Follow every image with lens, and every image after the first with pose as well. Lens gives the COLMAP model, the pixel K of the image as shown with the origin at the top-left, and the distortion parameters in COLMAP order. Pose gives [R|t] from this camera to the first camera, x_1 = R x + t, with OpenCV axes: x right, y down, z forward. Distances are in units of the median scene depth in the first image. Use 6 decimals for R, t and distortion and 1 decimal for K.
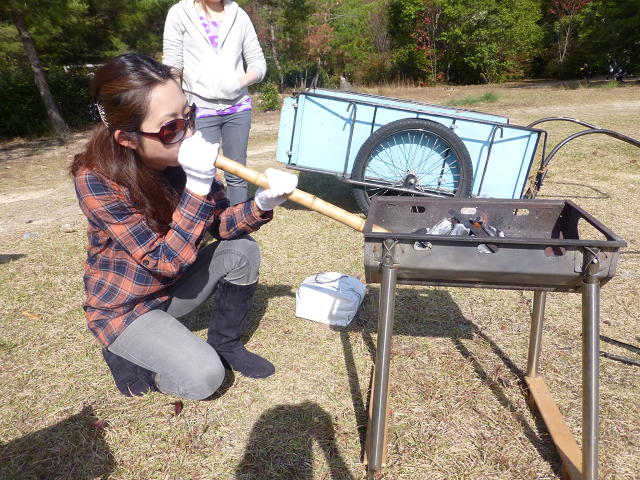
lens RADIAL K [[483.8, 0, 318.5], [0, 483.8, 230.8], [0, 0, 1]] dist [0.002301, 0.002168]
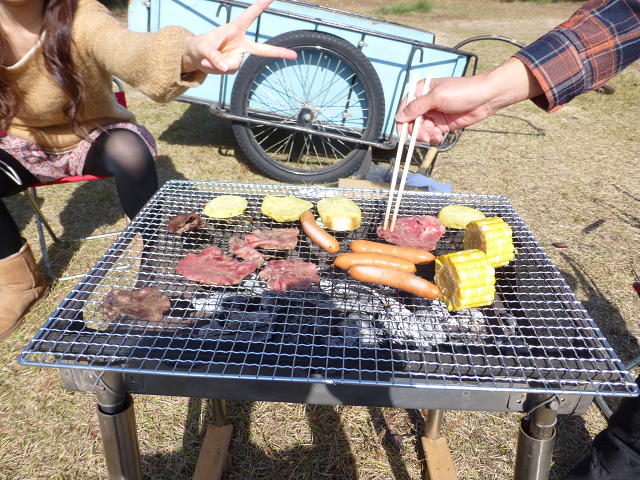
lens RADIAL K [[501.6, 0, 320.0], [0, 501.6, 240.0], [0, 0, 1]] dist [-0.014644, -0.005759]
pose [[0.989233, -0.019694, 0.145021, 0.090736], [-0.006605, 0.983887, 0.178672, -0.051204], [-0.146203, -0.177706, 0.973163, 0.185866]]
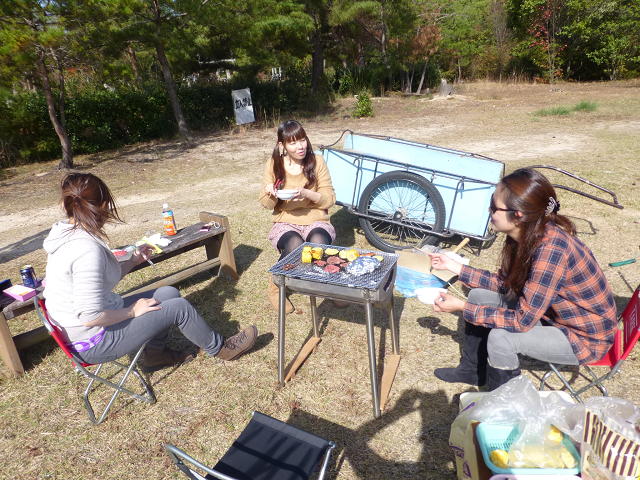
lens RADIAL K [[501.6, 0, 320.0], [0, 501.6, 240.0], [0, 0, 1]] dist [-0.014644, -0.005759]
pose [[0.969480, 0.071479, -0.234521, 0.301732], [-0.060865, 0.996780, 0.052199, -0.092751], [0.237497, -0.036332, 0.970709, -0.404543]]
